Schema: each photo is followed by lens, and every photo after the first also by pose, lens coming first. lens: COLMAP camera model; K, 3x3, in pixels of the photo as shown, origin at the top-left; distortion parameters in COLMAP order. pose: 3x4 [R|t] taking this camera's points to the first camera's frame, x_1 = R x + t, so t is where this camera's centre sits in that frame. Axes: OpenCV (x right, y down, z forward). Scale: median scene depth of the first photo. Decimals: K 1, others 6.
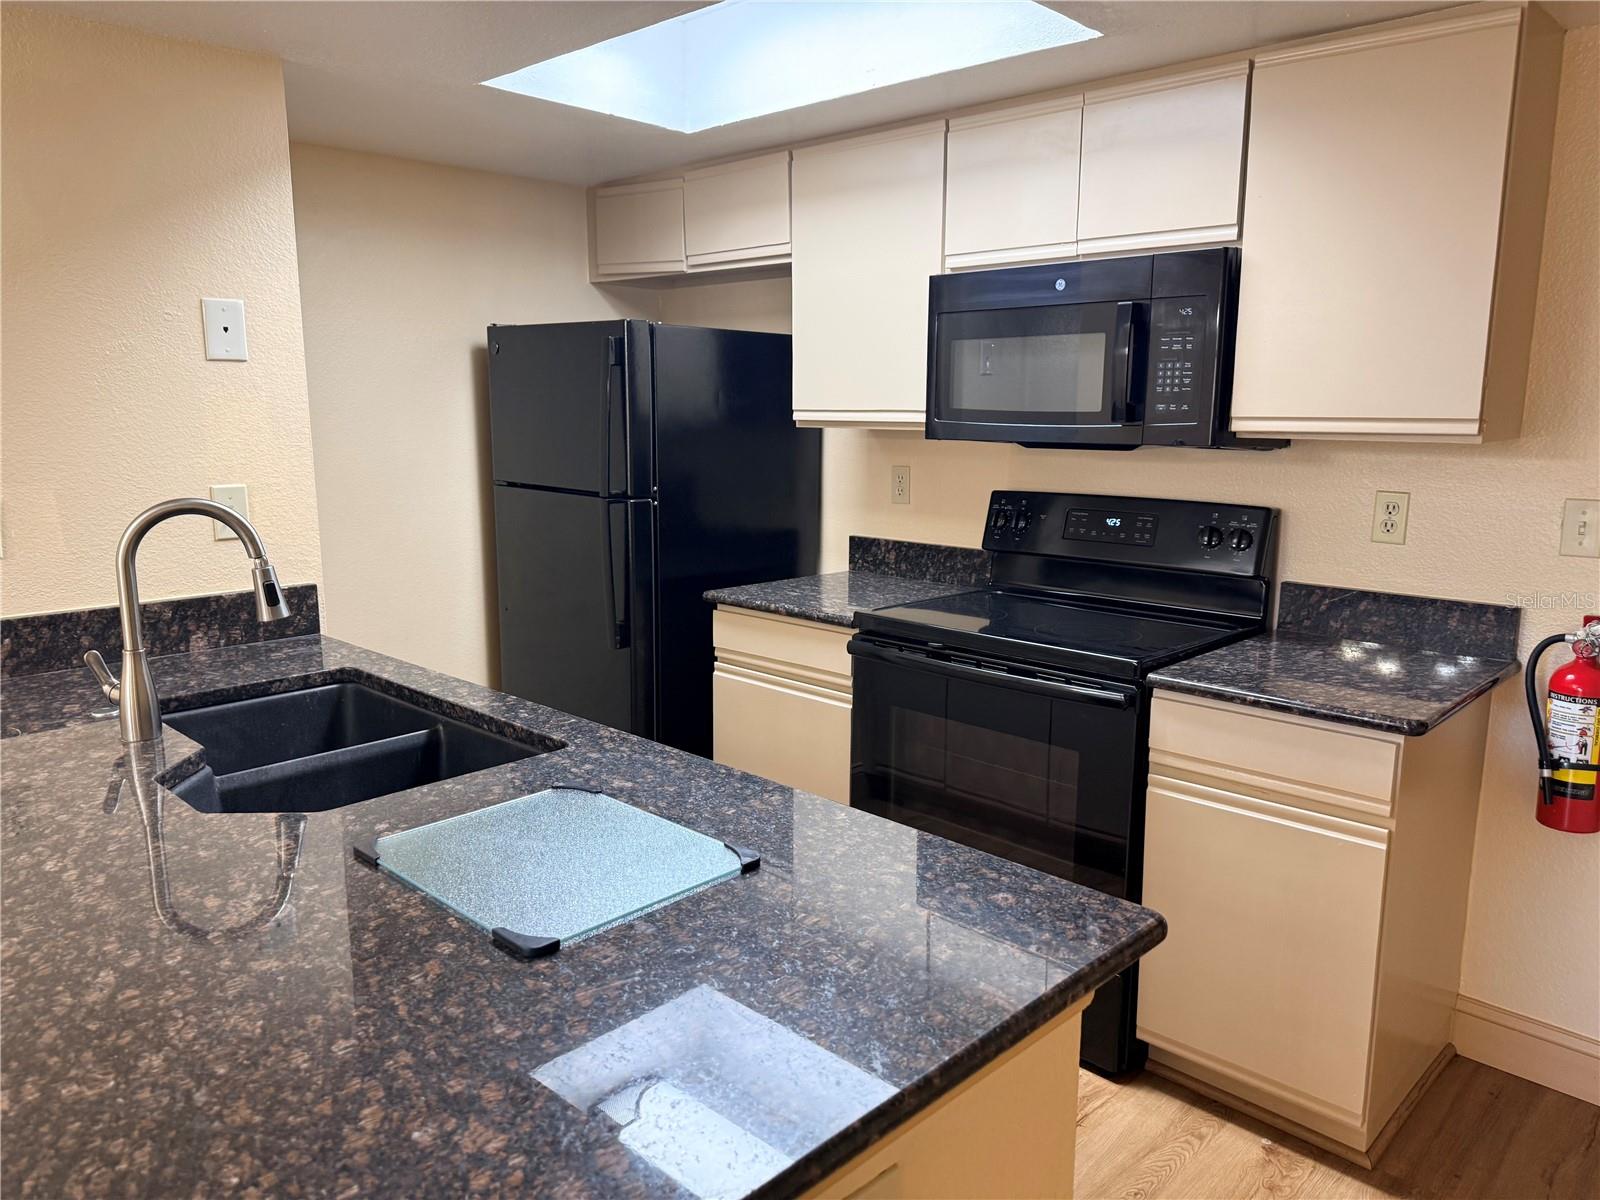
lens RADIAL K [[1117.4, 0, 796.2], [0, 1117.4, 596.9], [0, 0, 1]] dist [0.086270, -0.004394]
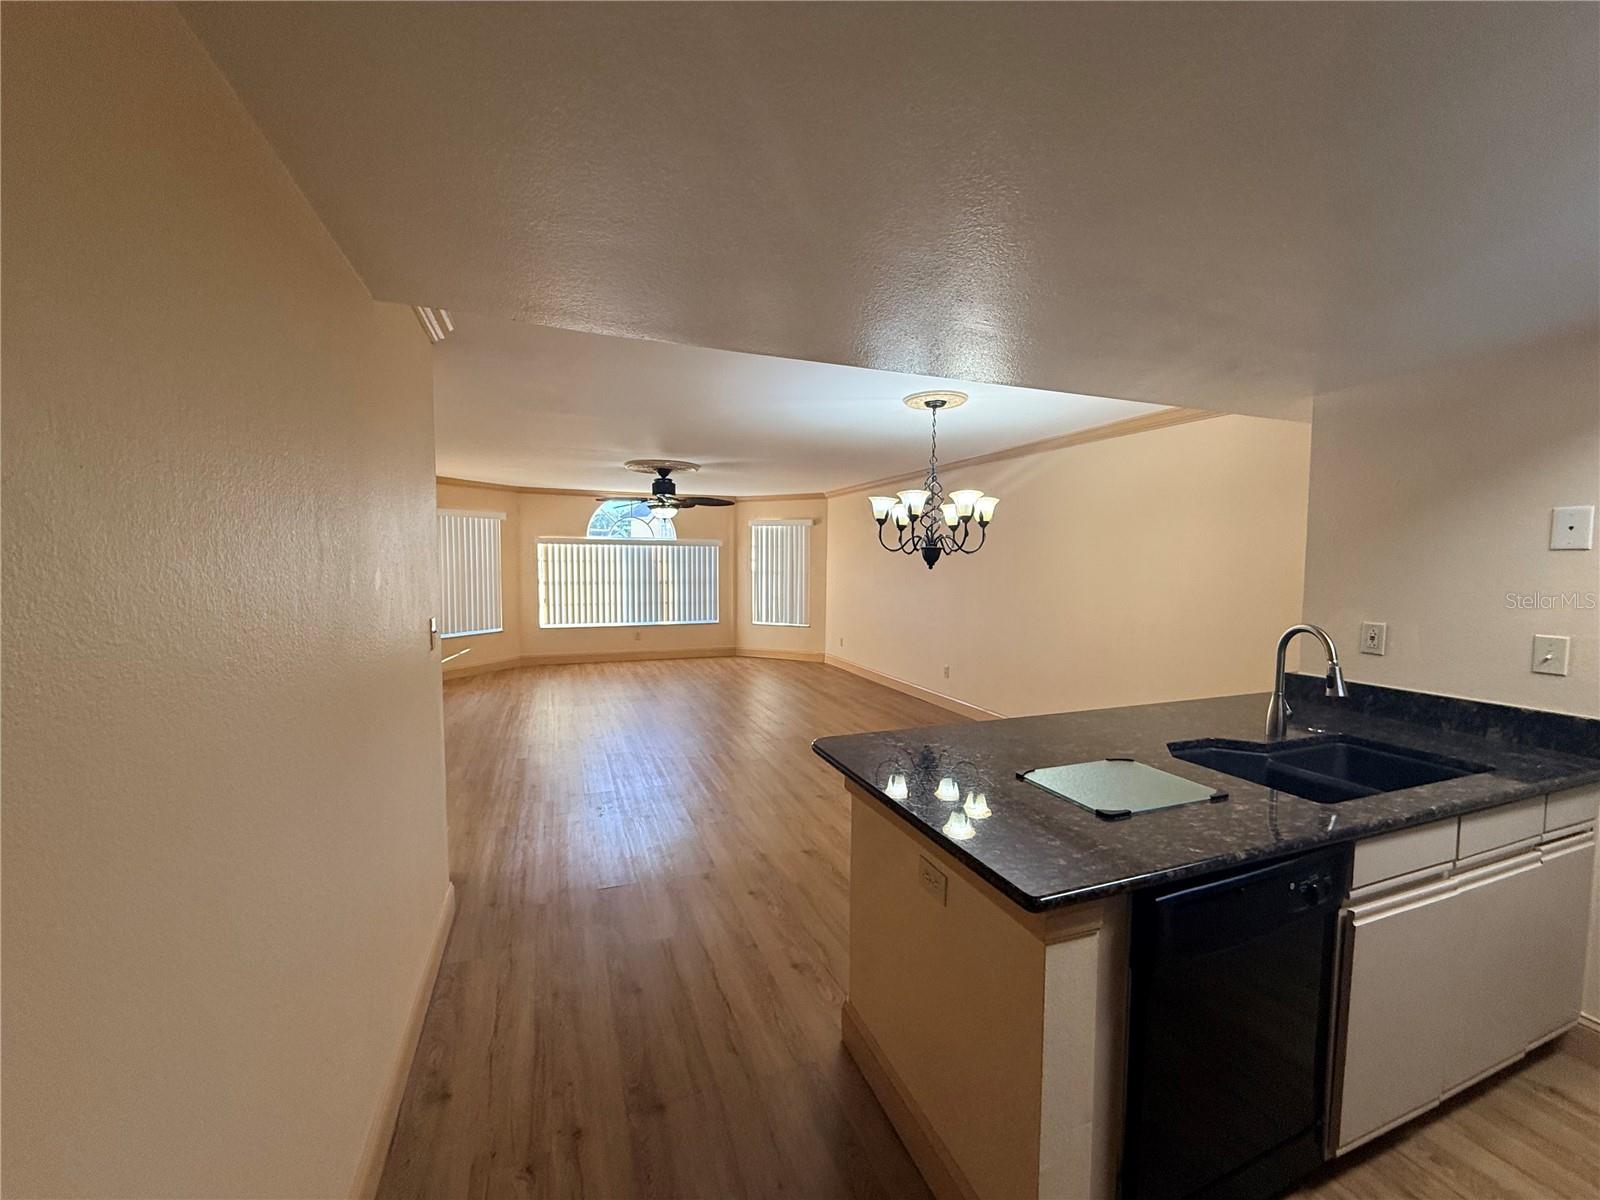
lens RADIAL K [[636.4, 0, 802.7], [0, 636.4, 603.7], [0, 0, 1]] dist [0.002795, 0.000065]
pose [[-0.429179, 0.056375, -0.901459, 0.934149], [-0.159086, 0.977729, 0.136885, -0.148600], [0.889099, 0.202158, -0.410652, 0.746682]]
